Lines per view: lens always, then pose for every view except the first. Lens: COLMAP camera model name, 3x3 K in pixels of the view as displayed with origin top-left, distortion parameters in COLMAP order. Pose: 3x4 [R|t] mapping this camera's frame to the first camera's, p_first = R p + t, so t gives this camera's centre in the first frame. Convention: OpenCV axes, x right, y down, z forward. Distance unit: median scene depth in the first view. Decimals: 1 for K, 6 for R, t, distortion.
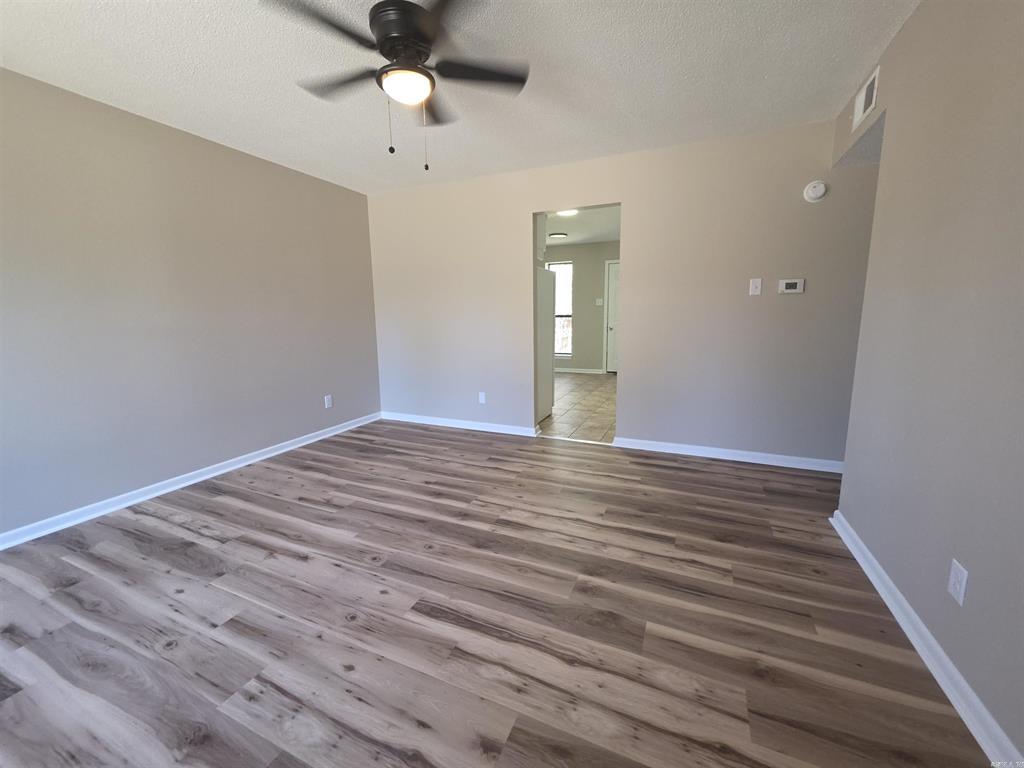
lens RADIAL K [[409.3, 0, 516.0], [0, 409.3, 379.8], [0, 0, 1]] dist [-0.000542, -0.000269]
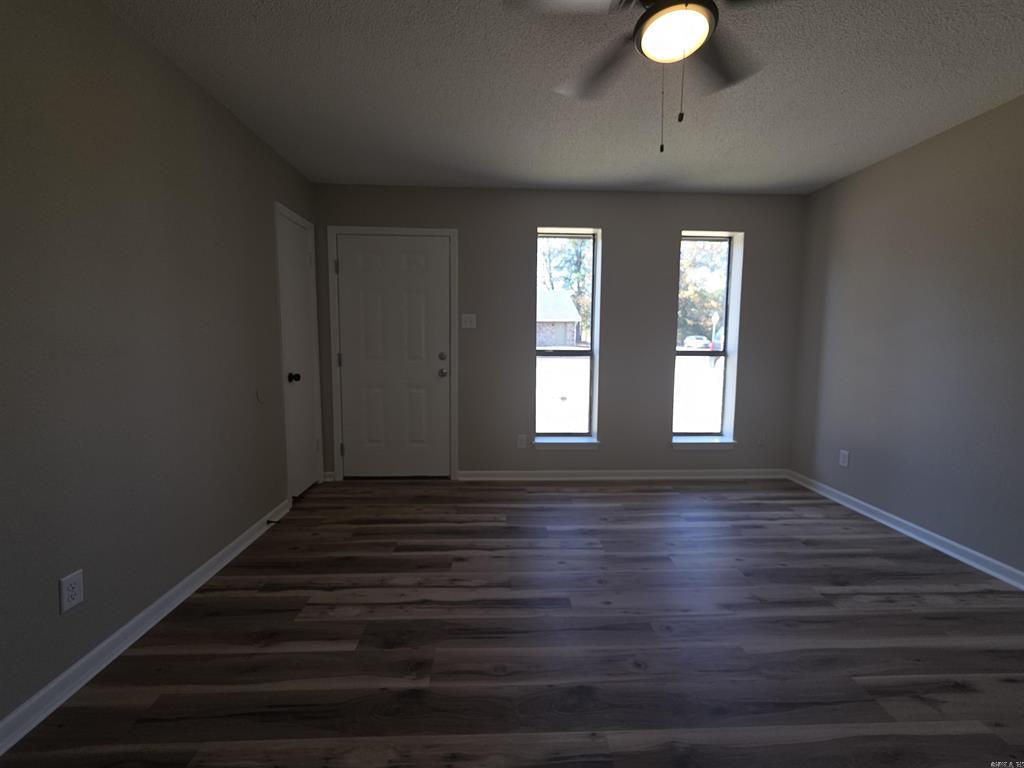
lens RADIAL K [[409.3, 0, 514.9], [0, 409.3, 375.5], [0, 0, 1]] dist [-0.000542, -0.000269]
pose [[-0.897413, 0.047944, -0.438578, 0.339841], [-0.066791, 0.967857, 0.242471, -0.304490], [0.436106, 0.246890, -0.865365, 1.700794]]
